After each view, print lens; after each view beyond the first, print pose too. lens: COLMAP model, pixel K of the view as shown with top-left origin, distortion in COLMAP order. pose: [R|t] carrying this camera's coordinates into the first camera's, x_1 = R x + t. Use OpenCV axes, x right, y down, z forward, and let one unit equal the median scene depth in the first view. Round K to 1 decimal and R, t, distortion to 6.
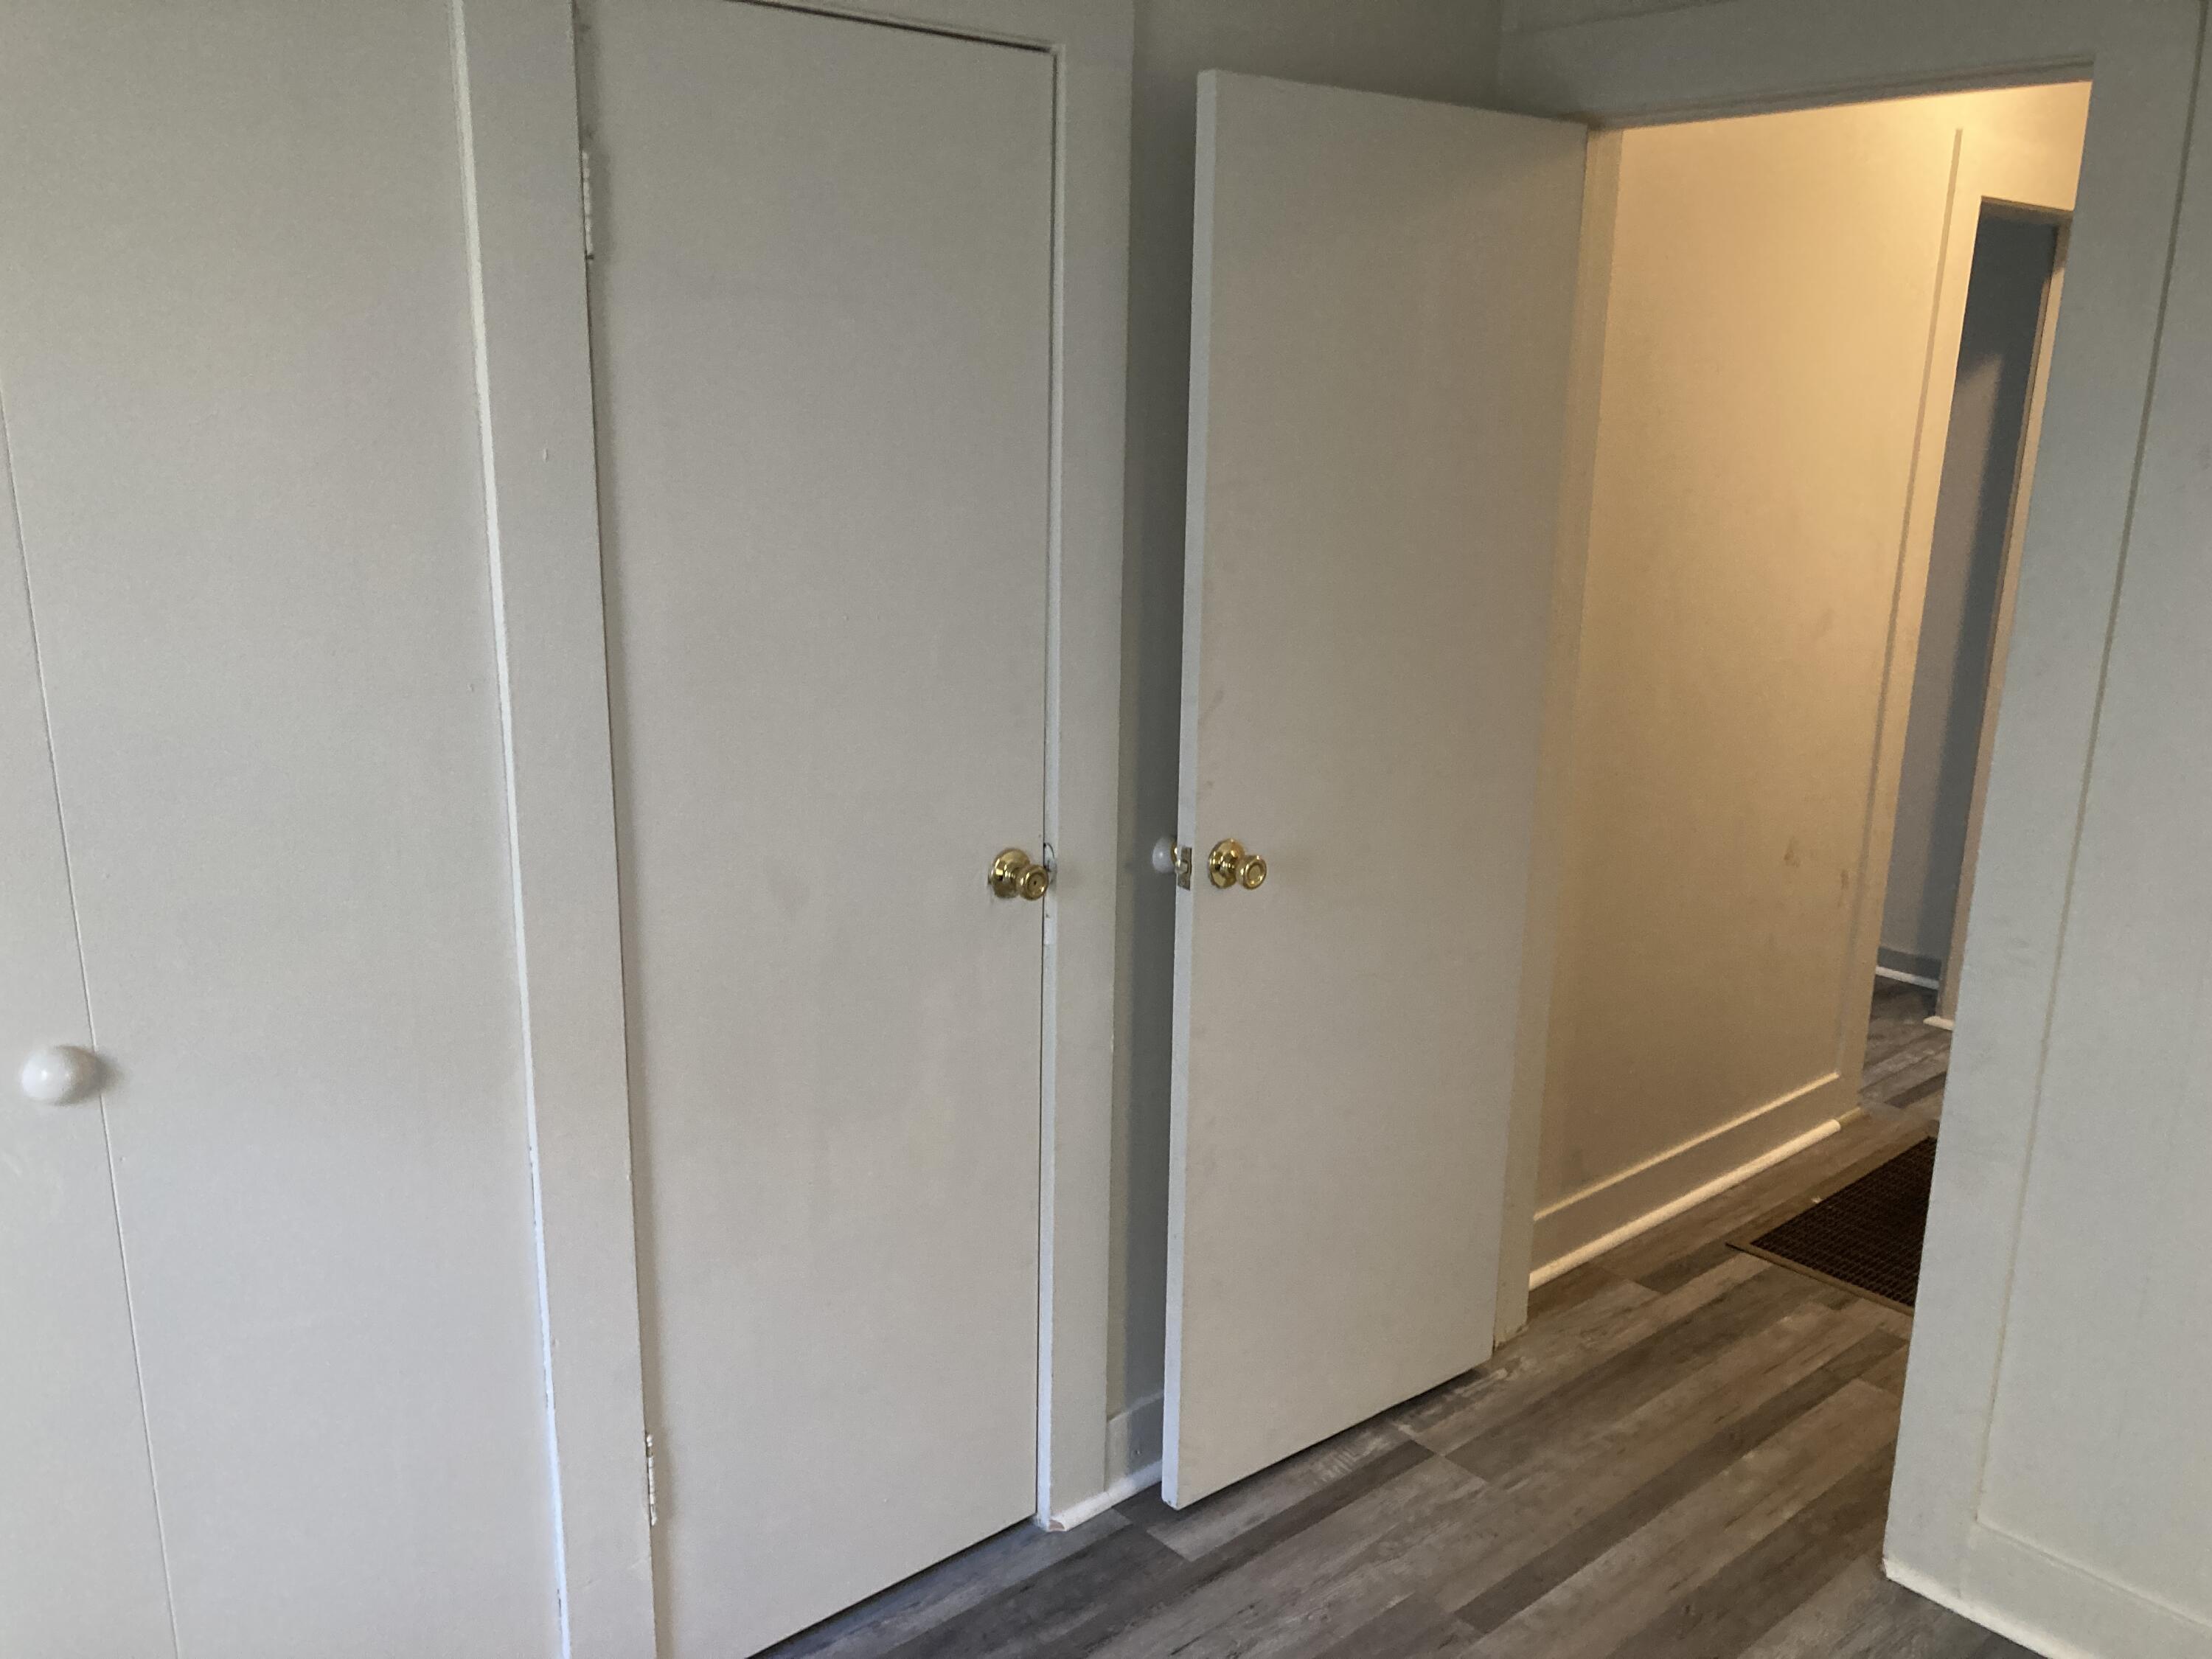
lens RADIAL K [[1788.6, 0, 1103.1], [0, 1788.6, 831.7], [0, 0, 1]] dist [-0.003796, 0.001135]
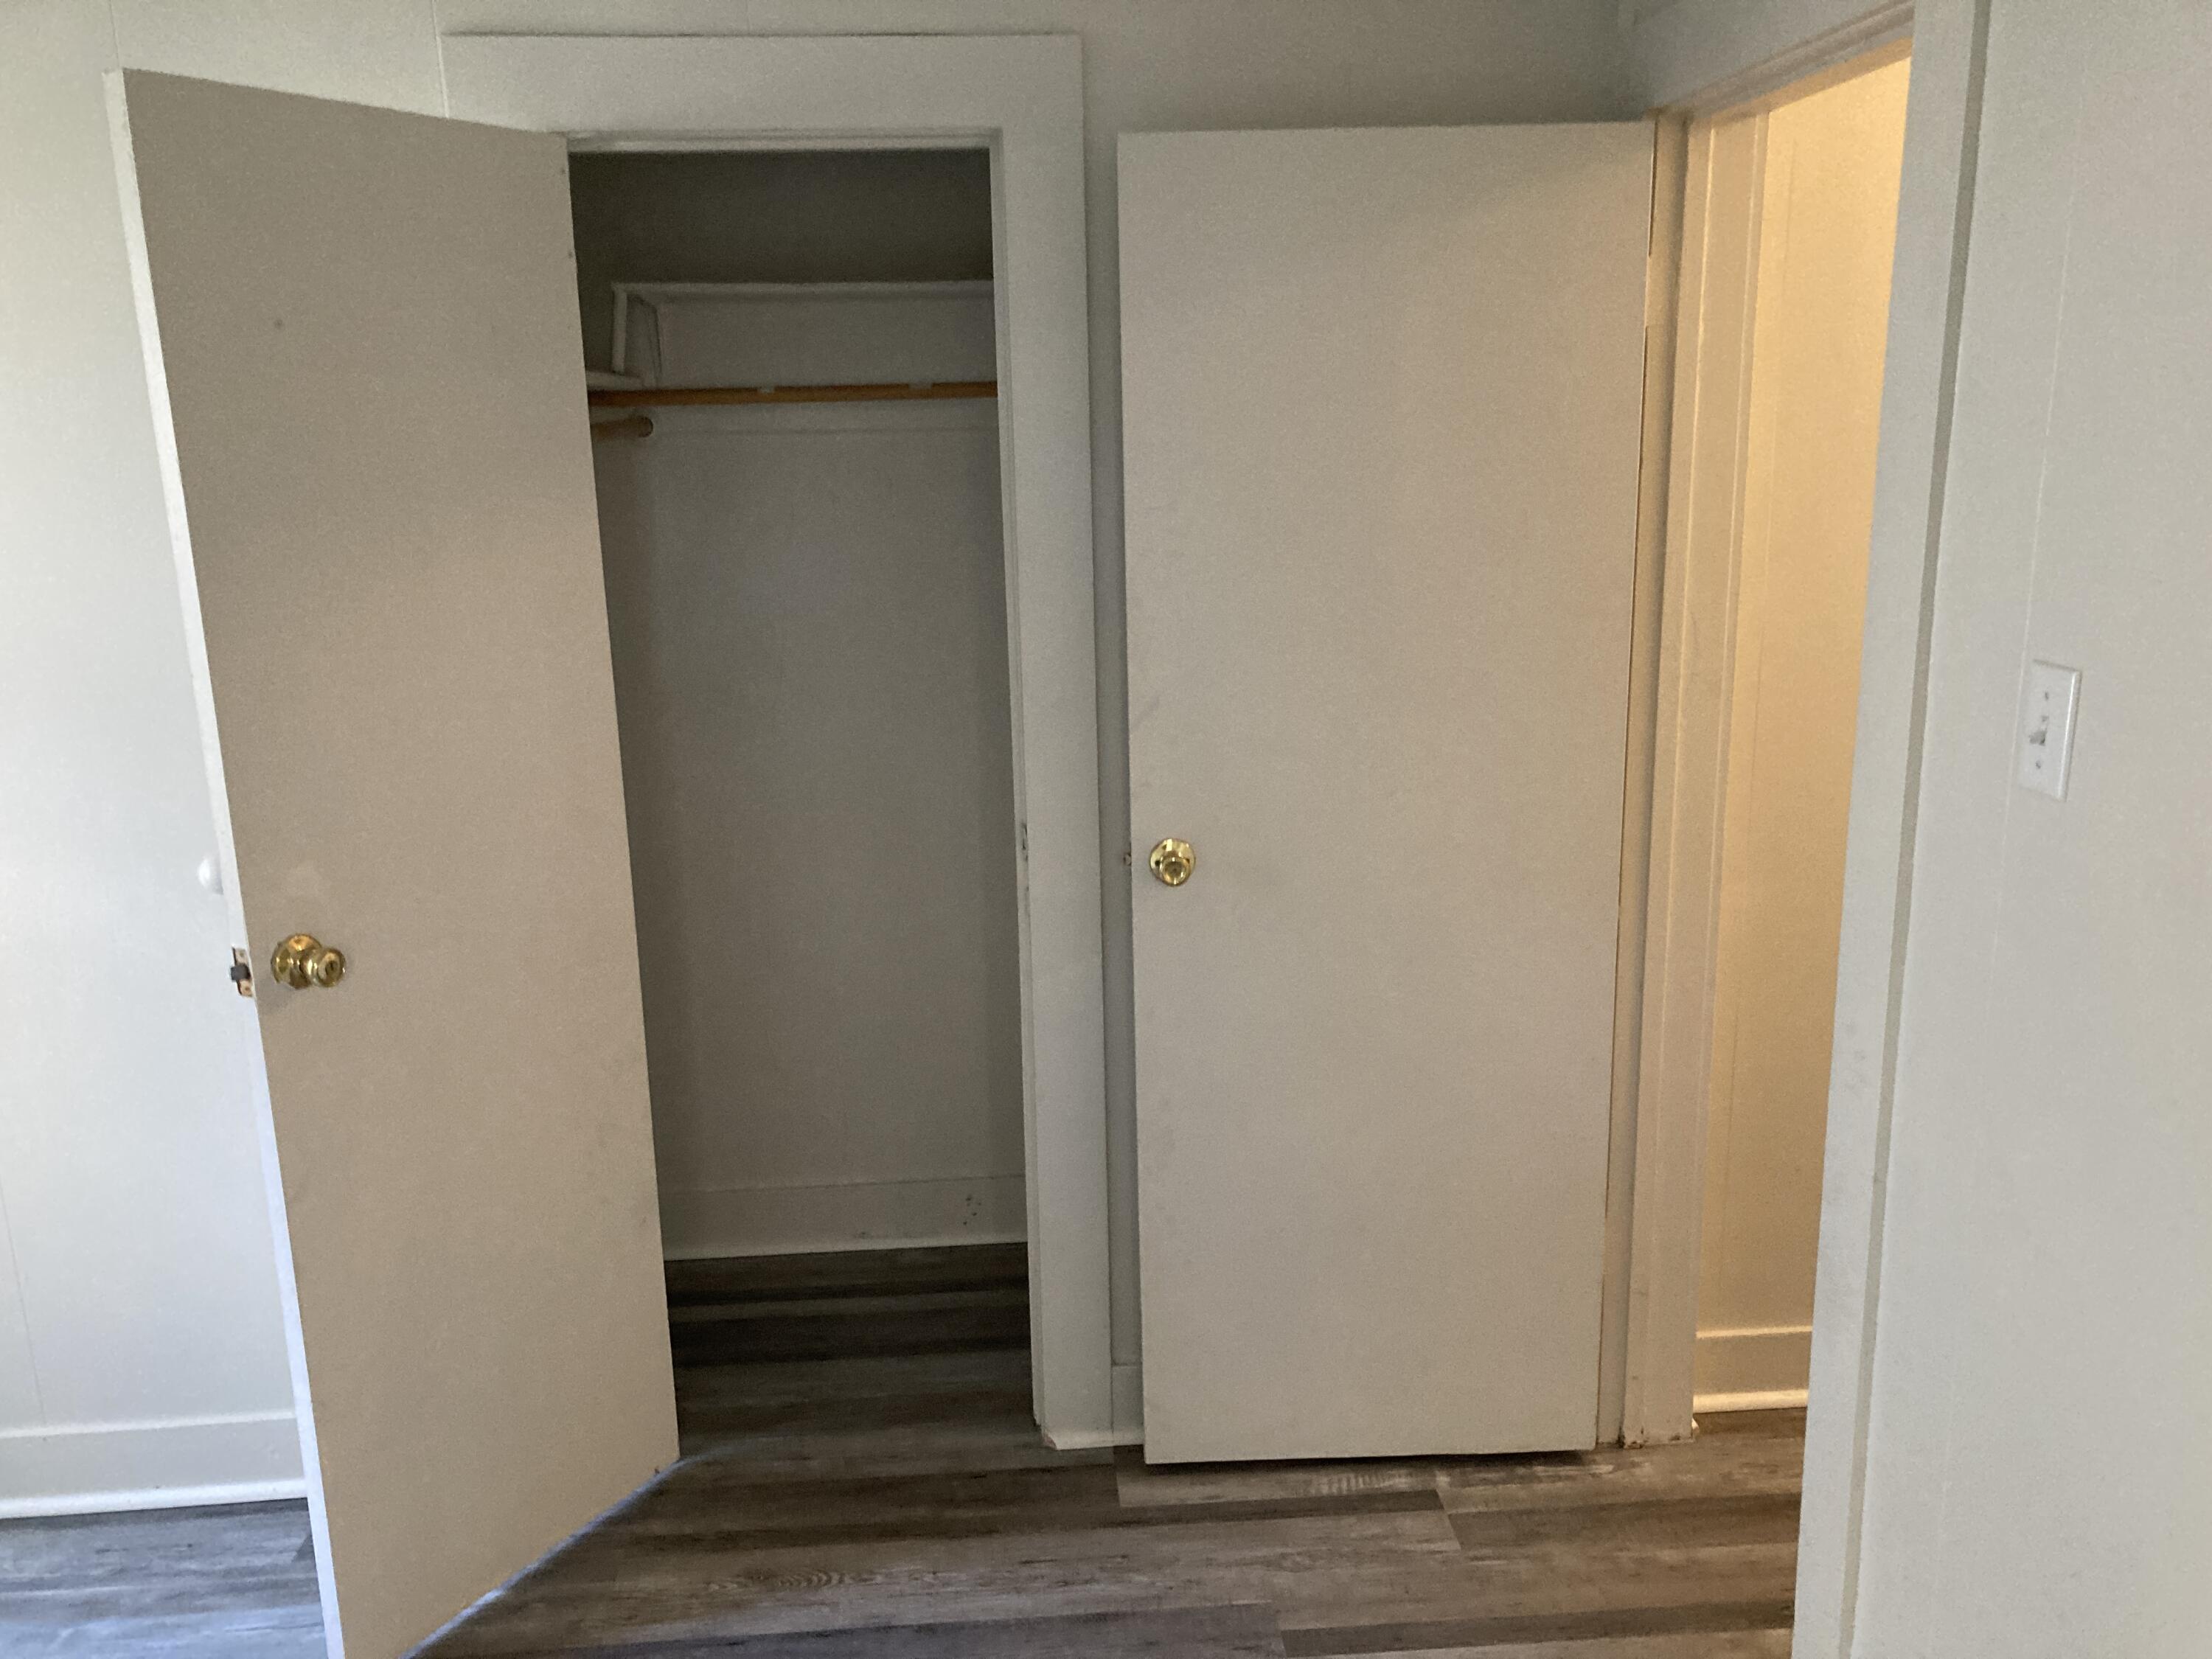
lens RADIAL K [[1788.6, 0, 1108.7], [0, 1788.6, 827.6], [0, 0, 1]] dist [-0.003796, 0.001135]
pose [[0.823598, 0.120452, -0.554237, 0.550710], [-0.126029, 0.991625, 0.028230, -0.024872], [0.552995, 0.046600, 0.831880, 0.076769]]
